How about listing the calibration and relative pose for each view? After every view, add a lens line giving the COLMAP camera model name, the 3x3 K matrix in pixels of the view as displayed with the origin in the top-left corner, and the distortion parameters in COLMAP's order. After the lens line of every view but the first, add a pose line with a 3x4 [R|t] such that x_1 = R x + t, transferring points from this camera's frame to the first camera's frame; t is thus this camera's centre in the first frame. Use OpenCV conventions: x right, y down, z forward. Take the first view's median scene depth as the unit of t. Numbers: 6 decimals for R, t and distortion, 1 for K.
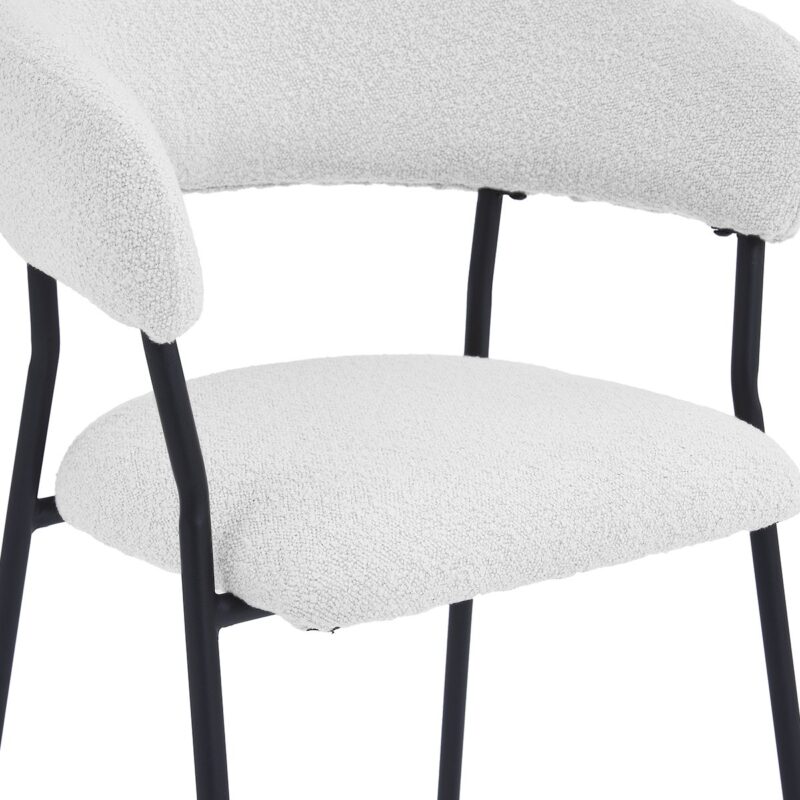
lens RADIAL K [[2866.7, 0, 397.7], [0, 2866.7, 397.2], [0, 0, 1]] dist [-0.219886, 0.000000]
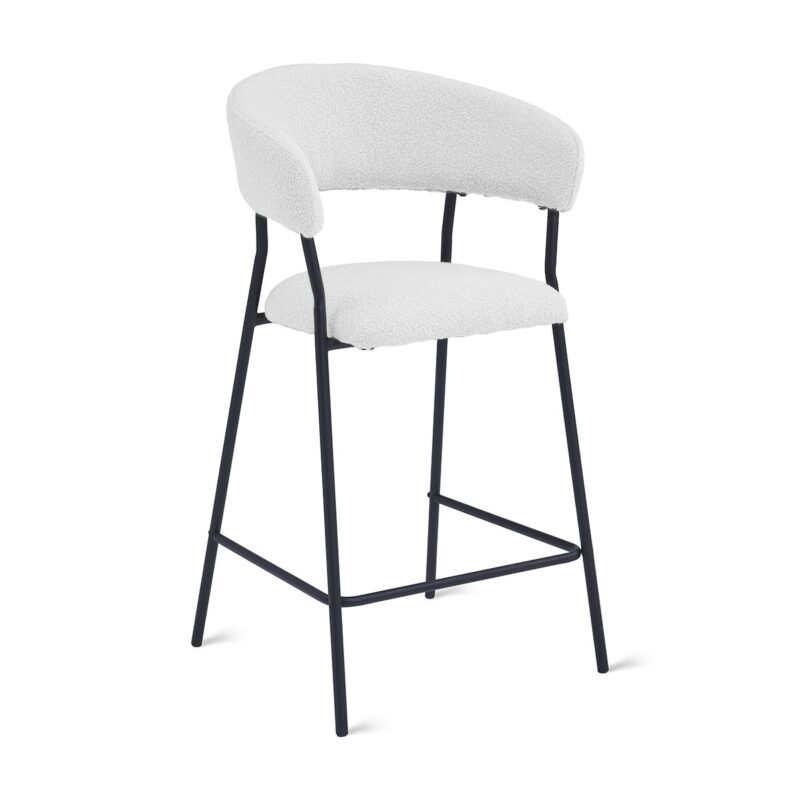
lens RADIAL K [[2866.7, 0, 401.0], [0, 2866.7, 401.0], [0, 0, 1]] dist [-0.219886, 0.000000]
pose [[0.998184, 0.014891, -0.058372, 0.140129], [-0.017055, 0.999179, -0.036747, 0.198396], [0.057777, 0.037676, 0.997618, -1.429751]]
